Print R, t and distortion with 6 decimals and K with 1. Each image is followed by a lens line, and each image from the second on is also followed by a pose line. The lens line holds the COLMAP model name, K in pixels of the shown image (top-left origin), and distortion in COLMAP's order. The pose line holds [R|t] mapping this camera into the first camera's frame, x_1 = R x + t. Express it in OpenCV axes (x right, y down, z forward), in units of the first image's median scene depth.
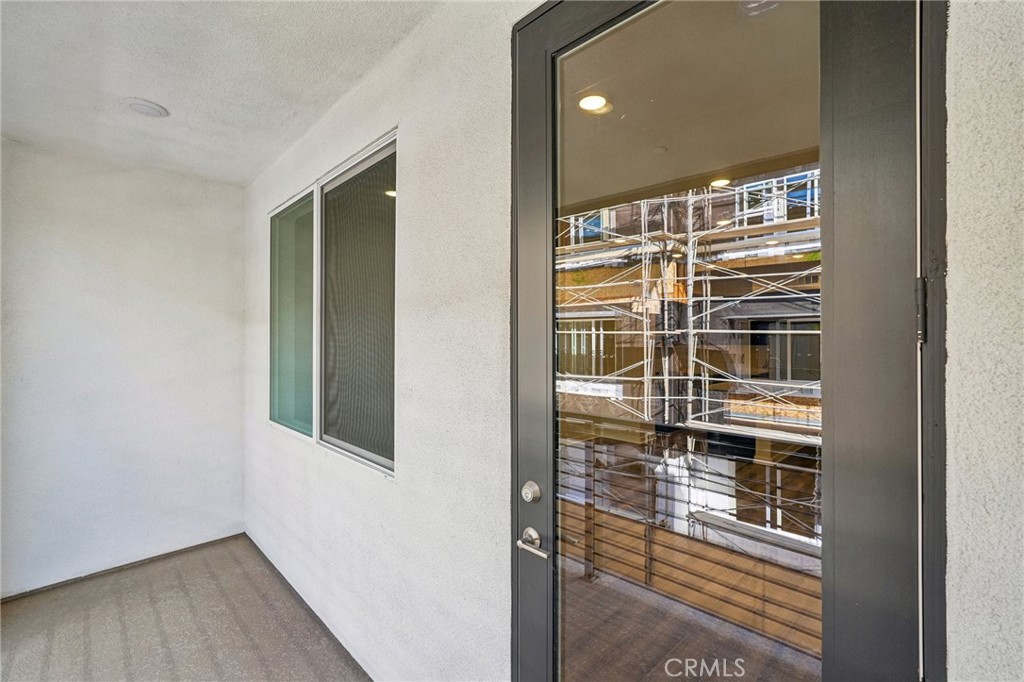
lens RADIAL K [[449.3, 0, 513.3], [0, 449.3, 342.7], [0, 0, 1]] dist [0.001616, 0.000236]
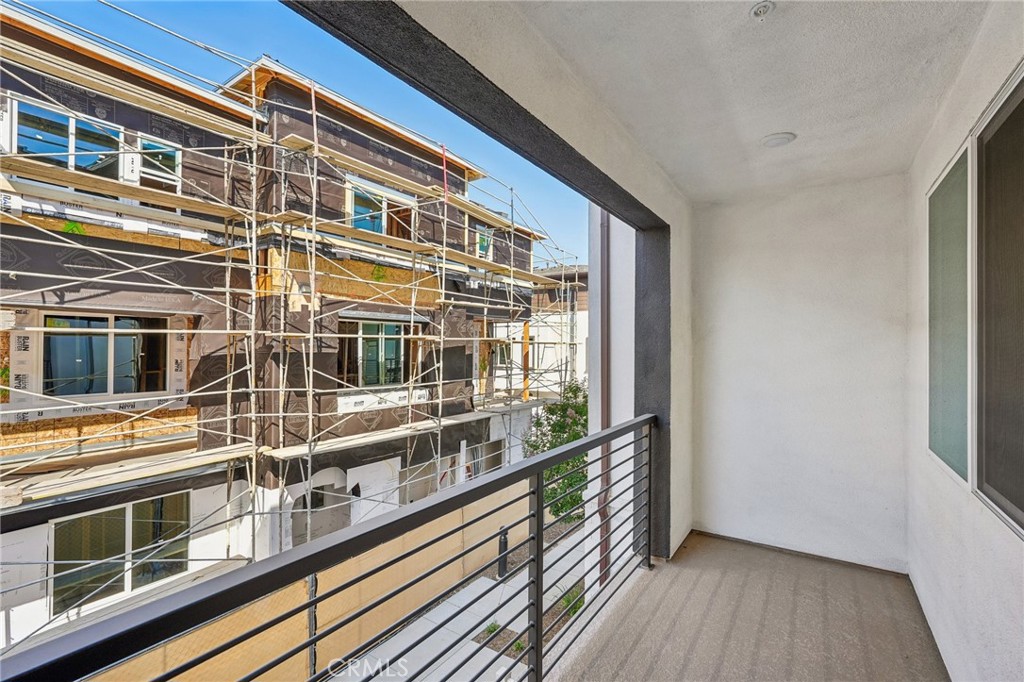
lens RADIAL K [[449.3, 0, 513.3], [0, 449.3, 342.7], [0, 0, 1]] dist [0.001616, 0.000236]
pose [[0.197182, -0.005233, -0.980353, 0.107818], [-0.013936, 0.999870, -0.008140, -0.000678], [0.980268, 0.015267, 0.197083, 0.109758]]
